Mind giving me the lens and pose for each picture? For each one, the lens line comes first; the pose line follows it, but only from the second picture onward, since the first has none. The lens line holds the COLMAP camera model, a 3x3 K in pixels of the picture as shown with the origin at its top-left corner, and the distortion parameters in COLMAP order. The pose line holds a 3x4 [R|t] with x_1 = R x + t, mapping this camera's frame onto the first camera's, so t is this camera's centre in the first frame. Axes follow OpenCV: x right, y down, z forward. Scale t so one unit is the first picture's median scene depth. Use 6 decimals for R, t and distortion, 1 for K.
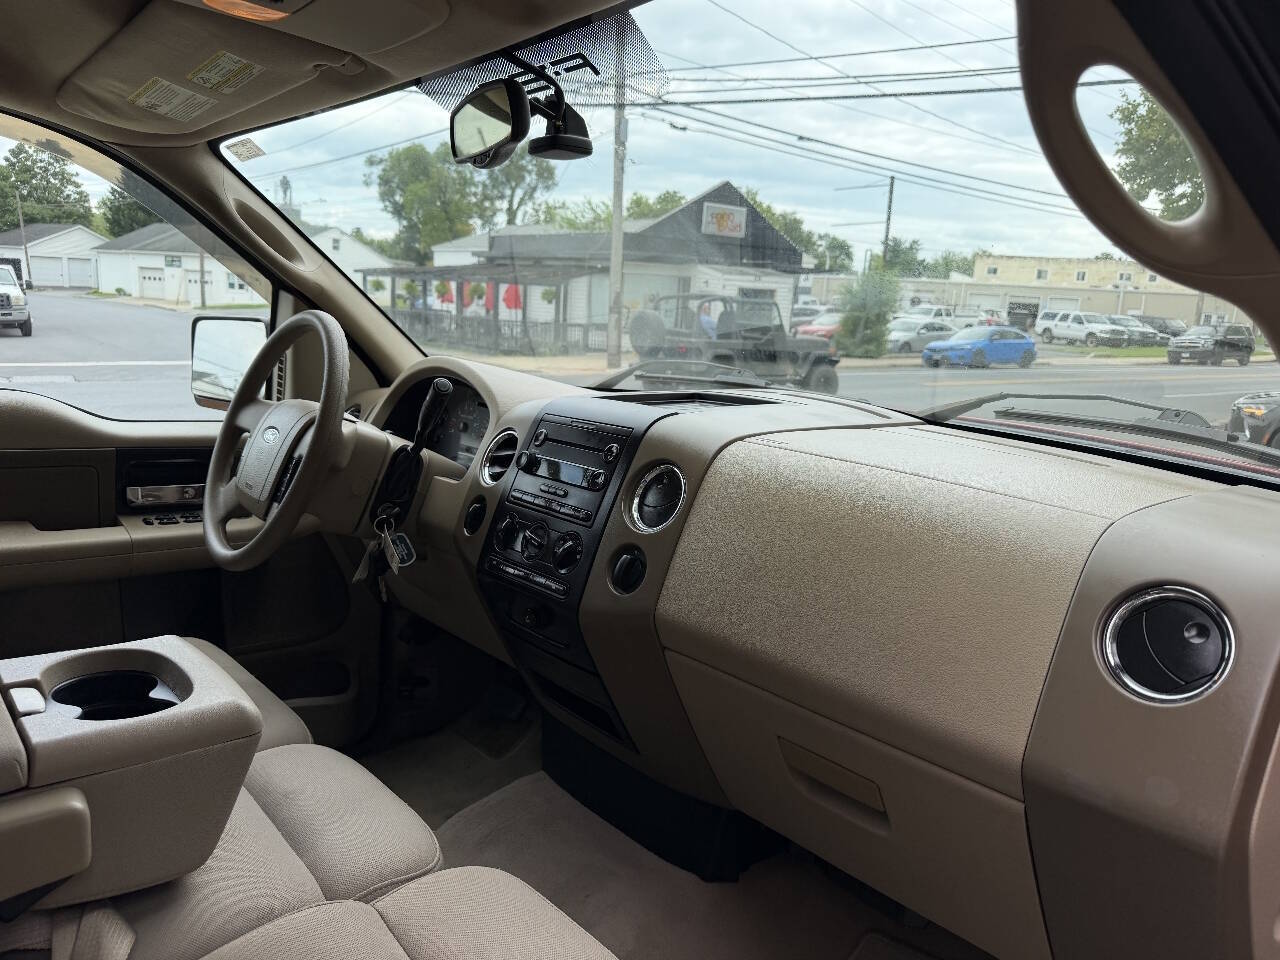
lens RADIAL K [[923.4, 0, 647.4], [0, 923.4, 472.1], [0, 0, 1]] dist [0.049929, -0.067435]
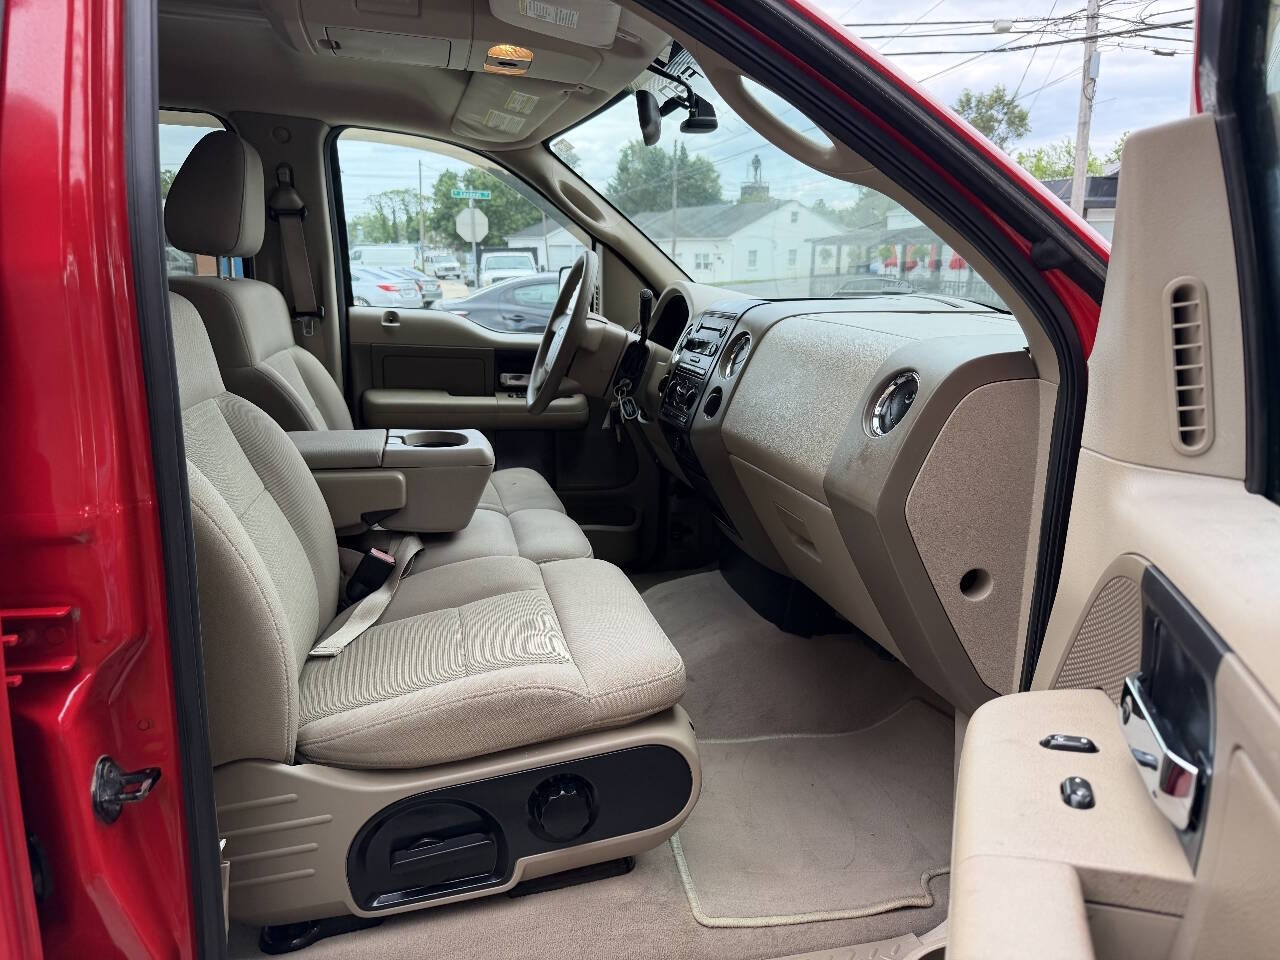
lens RADIAL K [[923.4, 0, 648.4], [0, 923.4, 475.1], [0, 0, 1]] dist [0.049929, -0.067435]
pose [[0.888497, 0.055887, -0.455467, 0.358369], [-0.039118, 0.998167, 0.046169, 0.097255], [0.457213, -0.023204, 0.889055, -0.253359]]
